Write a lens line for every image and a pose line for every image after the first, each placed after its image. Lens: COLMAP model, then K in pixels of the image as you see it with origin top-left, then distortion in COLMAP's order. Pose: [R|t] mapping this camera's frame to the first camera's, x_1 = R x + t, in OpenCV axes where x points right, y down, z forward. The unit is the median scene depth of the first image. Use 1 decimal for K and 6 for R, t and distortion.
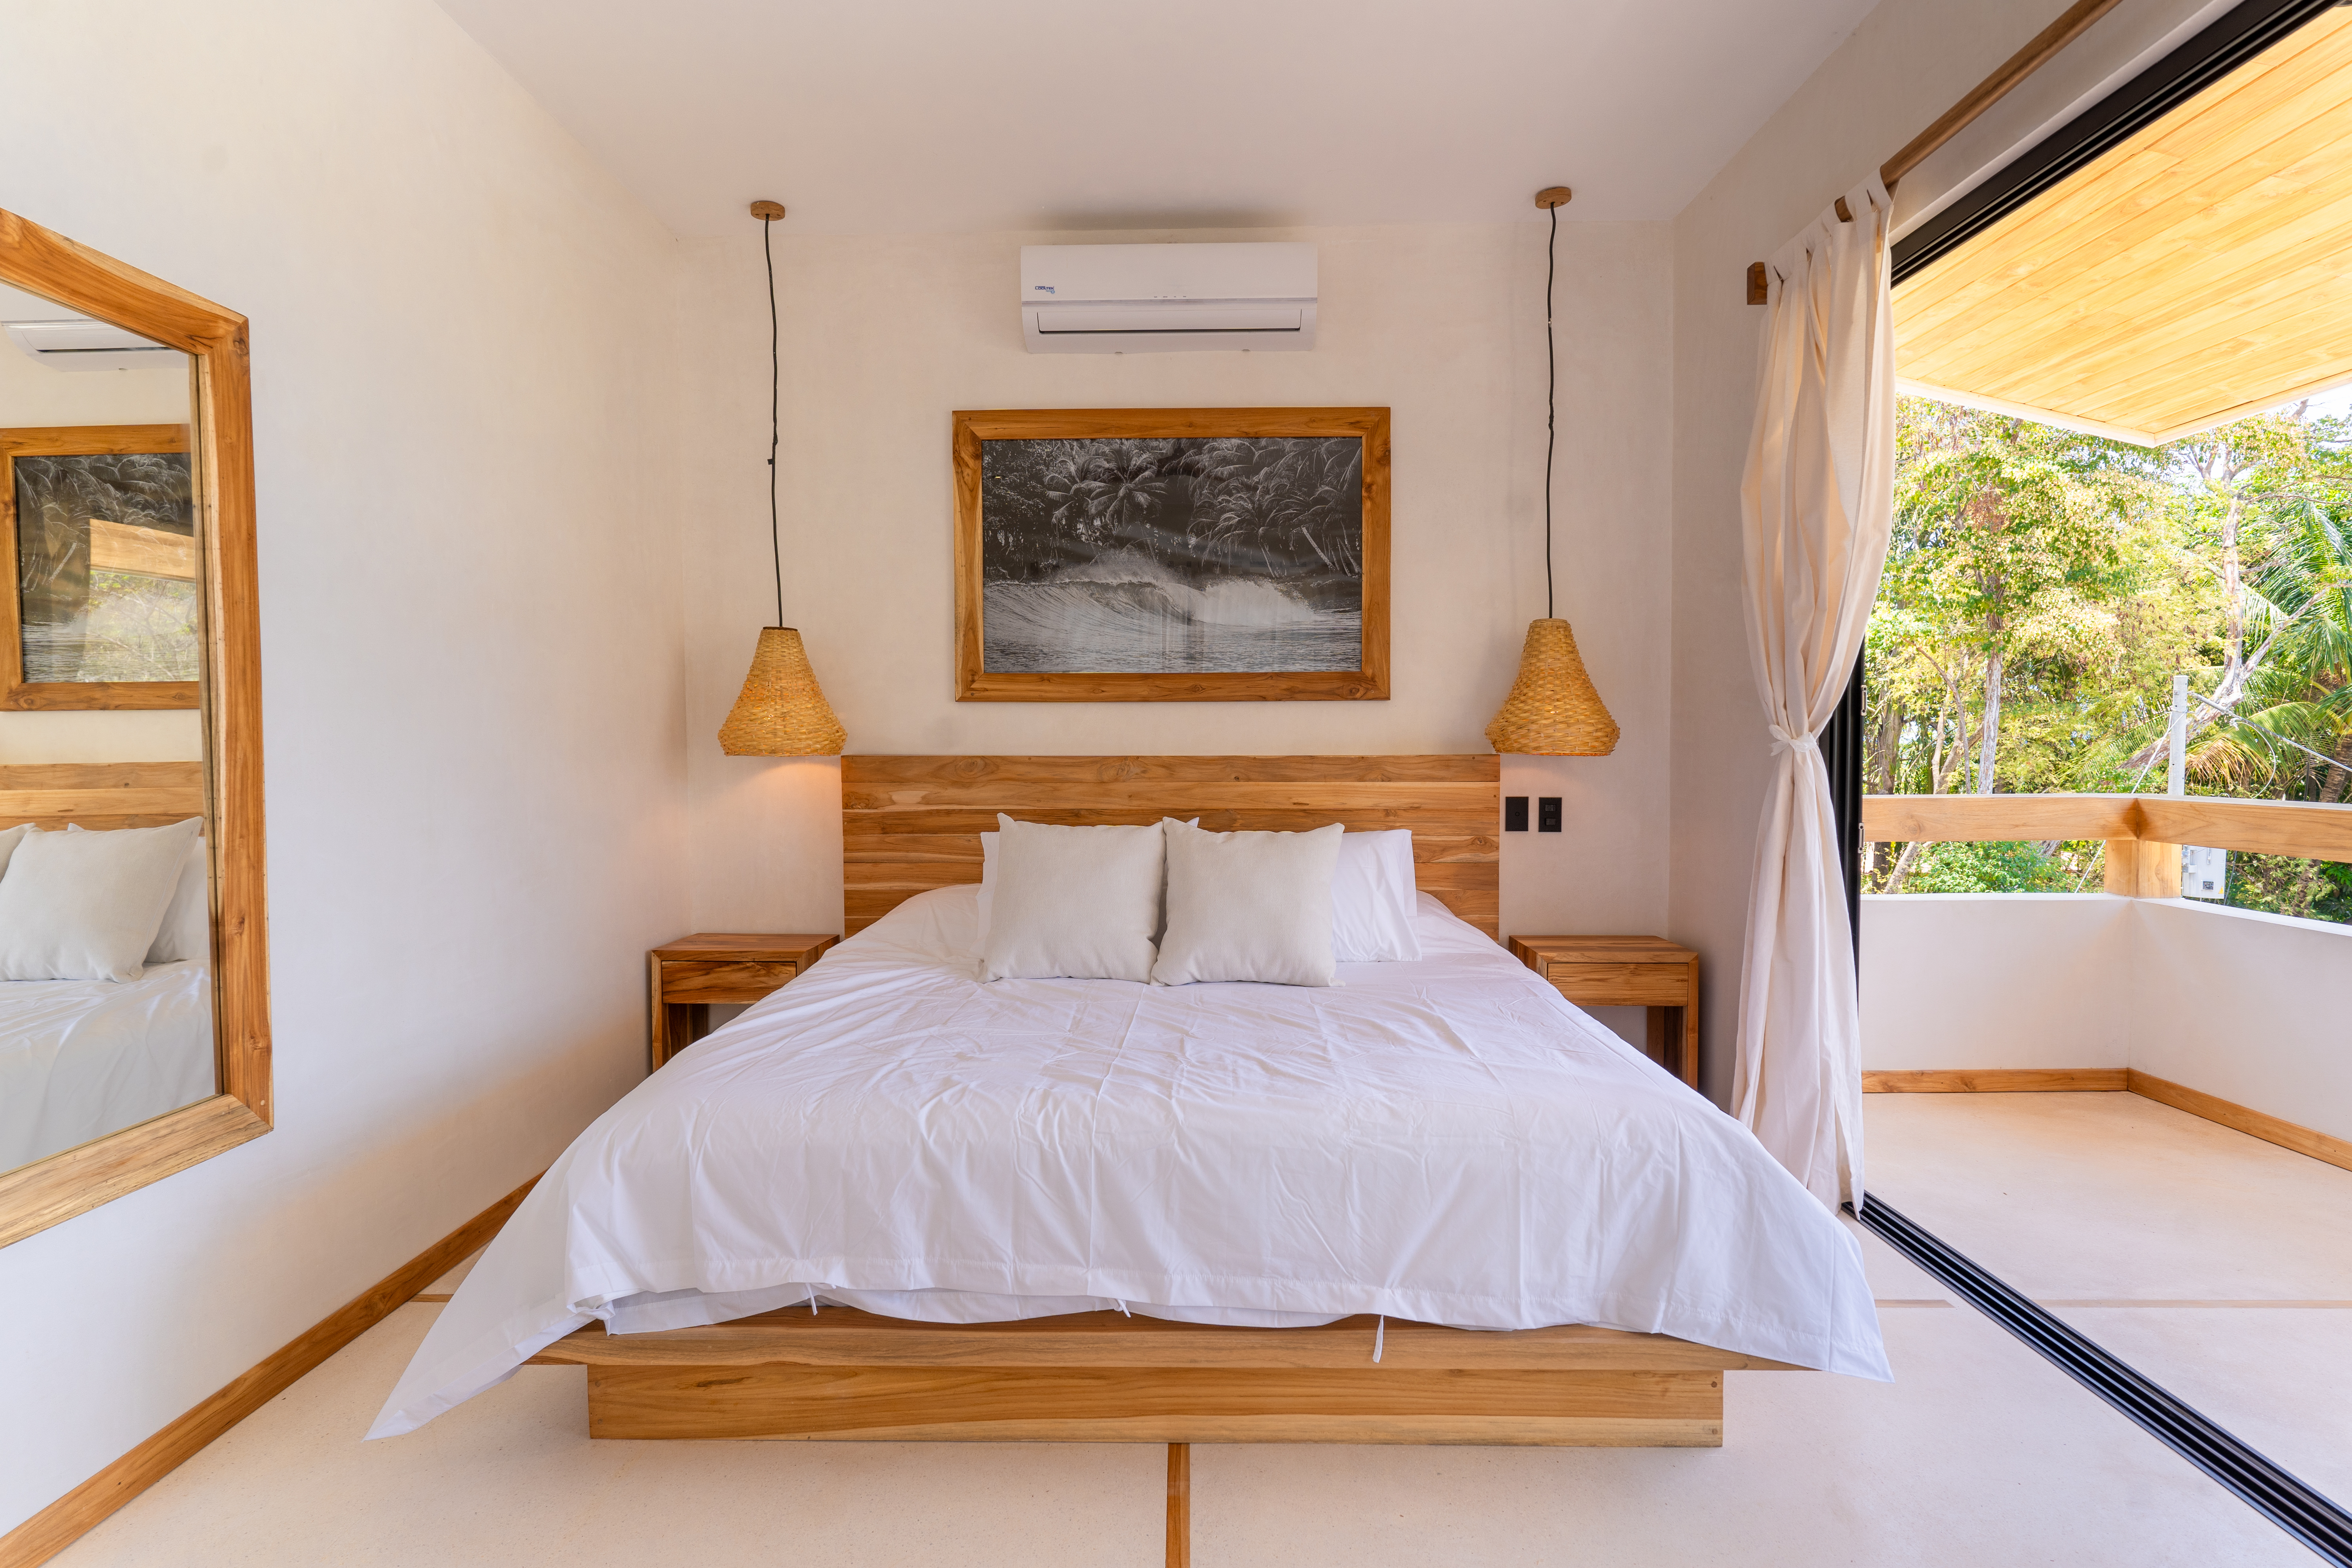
lens RADIAL K [[1206.9, 0, 1163.8], [0, 1206.9, 786.9], [0, 0, 1]] dist [-0.003720, 0.000671]
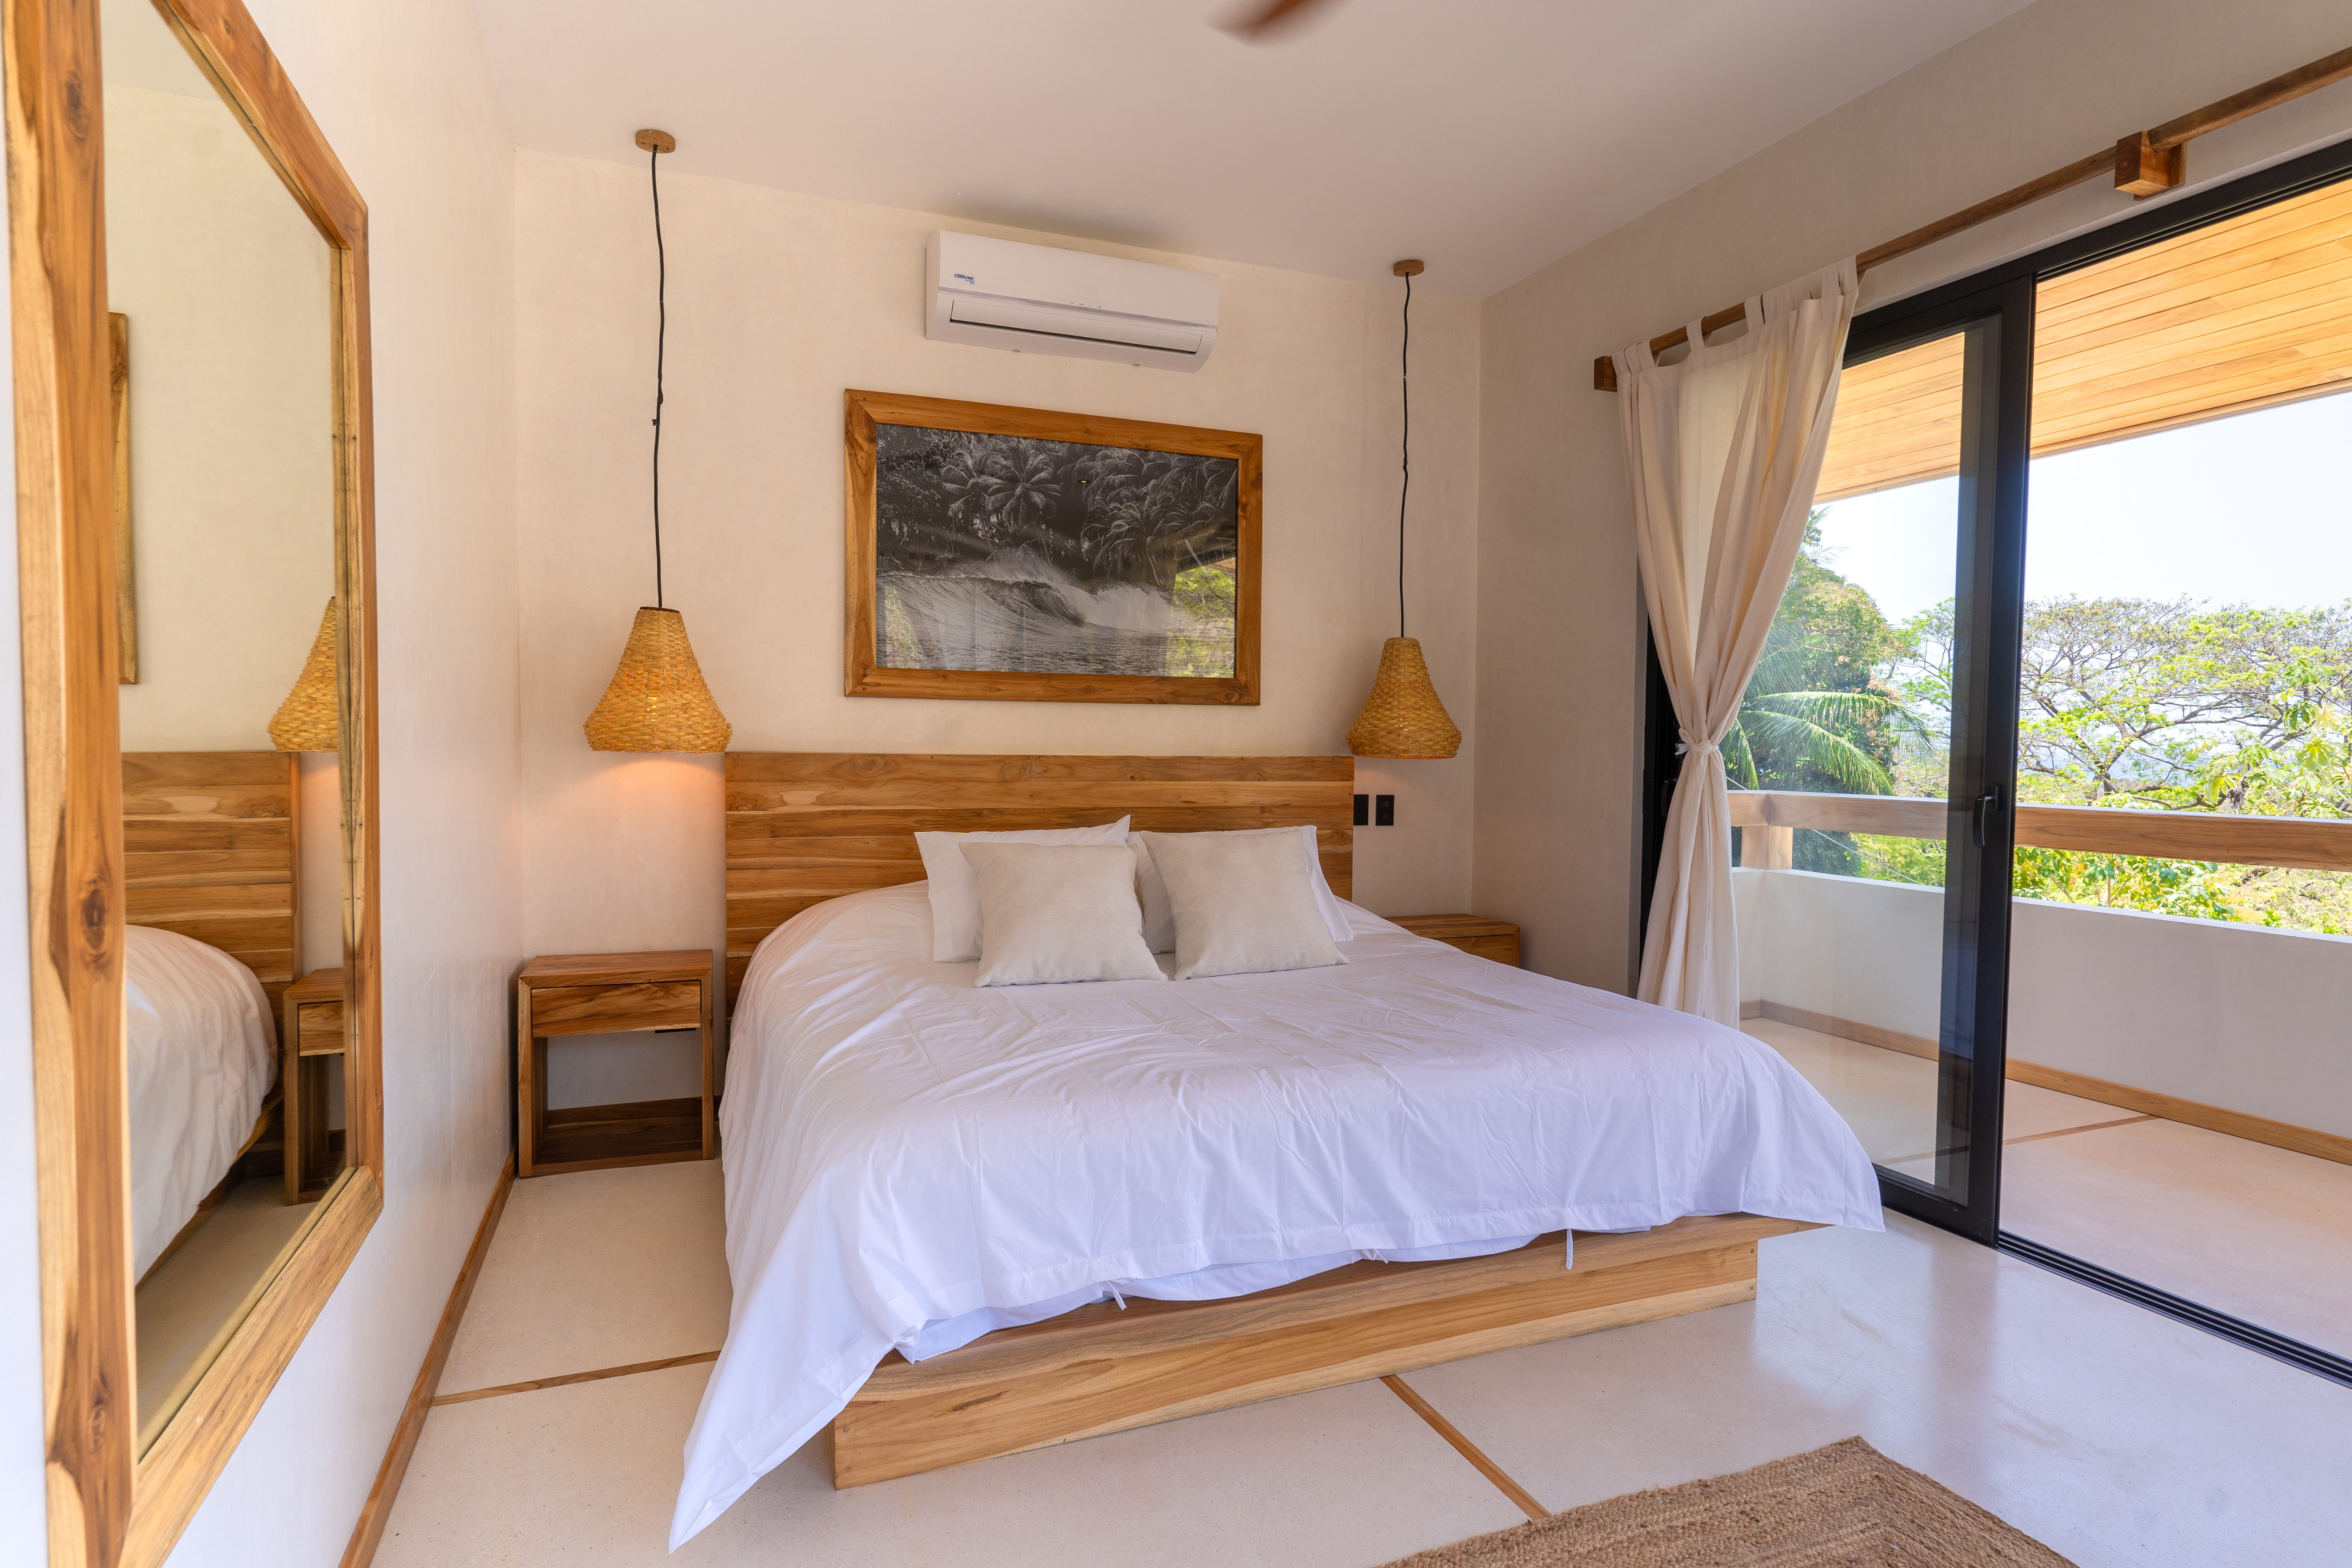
lens RADIAL K [[1225.0, 0, 1164.1], [0, 1225.0, 785.6], [0, 0, 1]] dist [-0.004731, 0.001495]
pose [[0.924503, -0.001396, 0.381173, -0.312746], [0.001604, 0.999999, -0.000227, 0.000139], [-0.381172, 0.000821, 0.924504, 0.017975]]
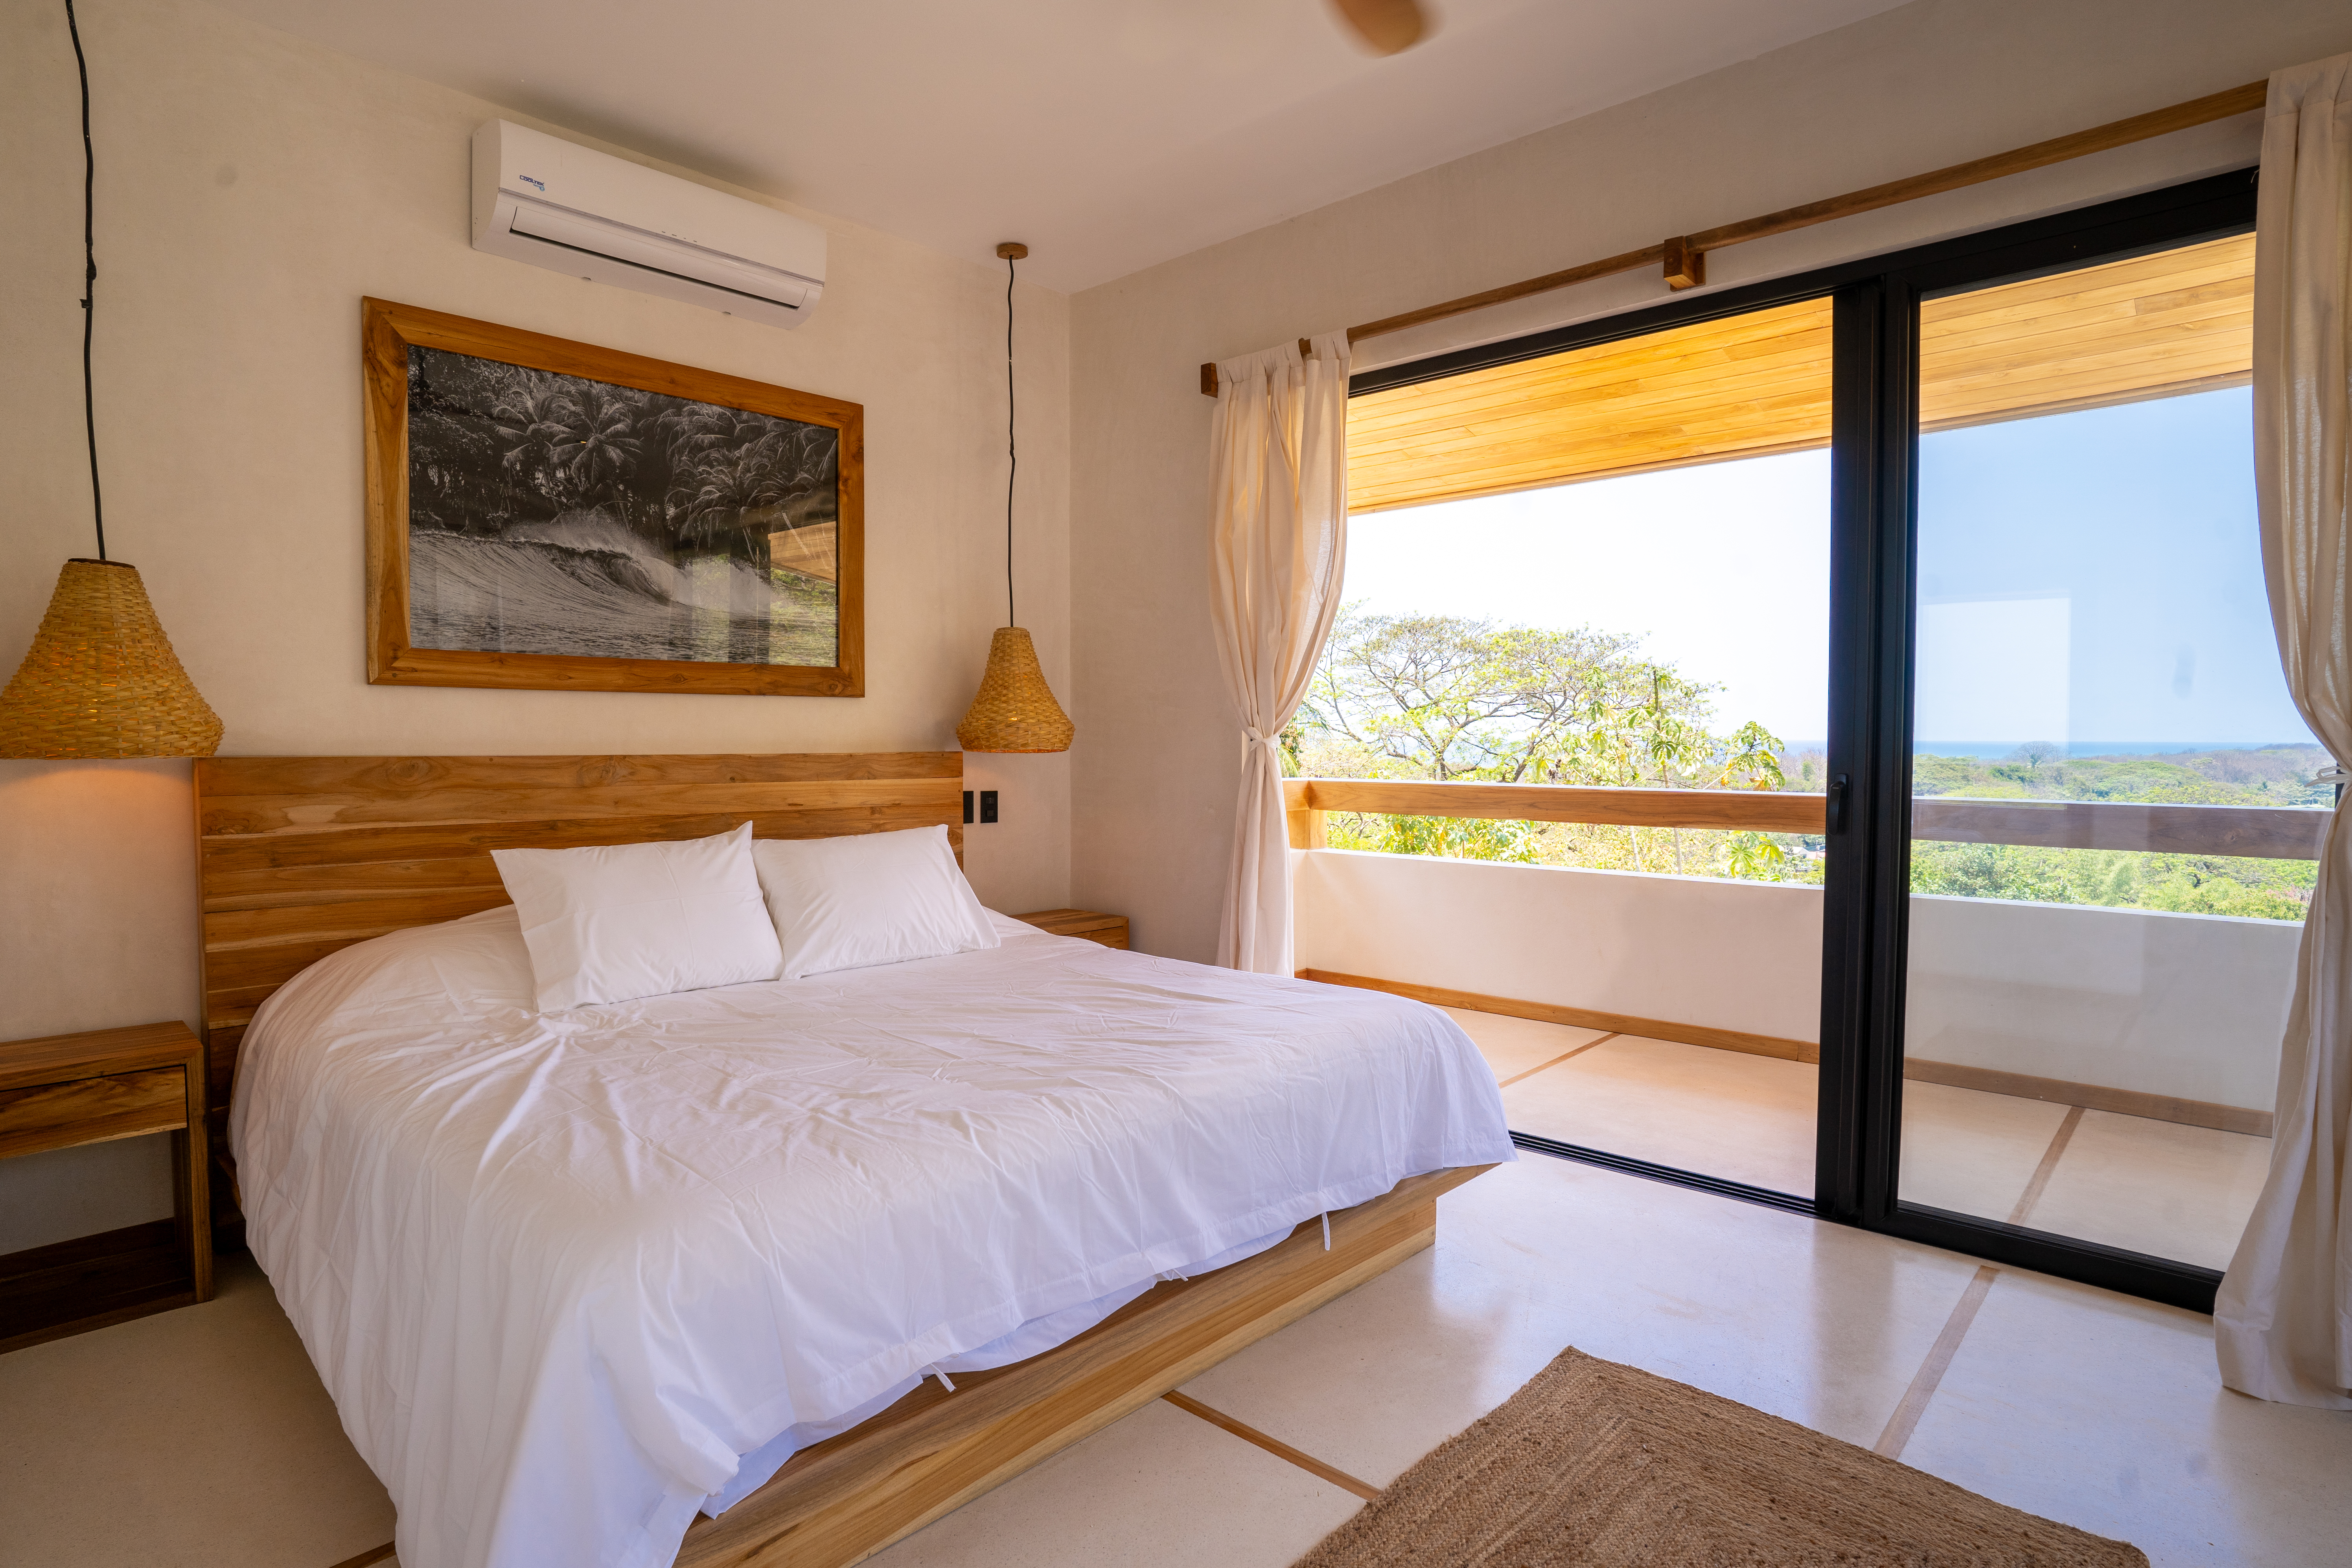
lens RADIAL K [[1229.2, 0, 1162.5], [0, 1229.2, 785.3], [0, 0, 1]] dist [-0.074587, 0.039118]
pose [[0.673364, -0.023633, 0.738934, -0.397875], [0.024167, 0.999658, 0.009950, -0.003615], [-0.738916, 0.011158, 0.673705, 0.140436]]
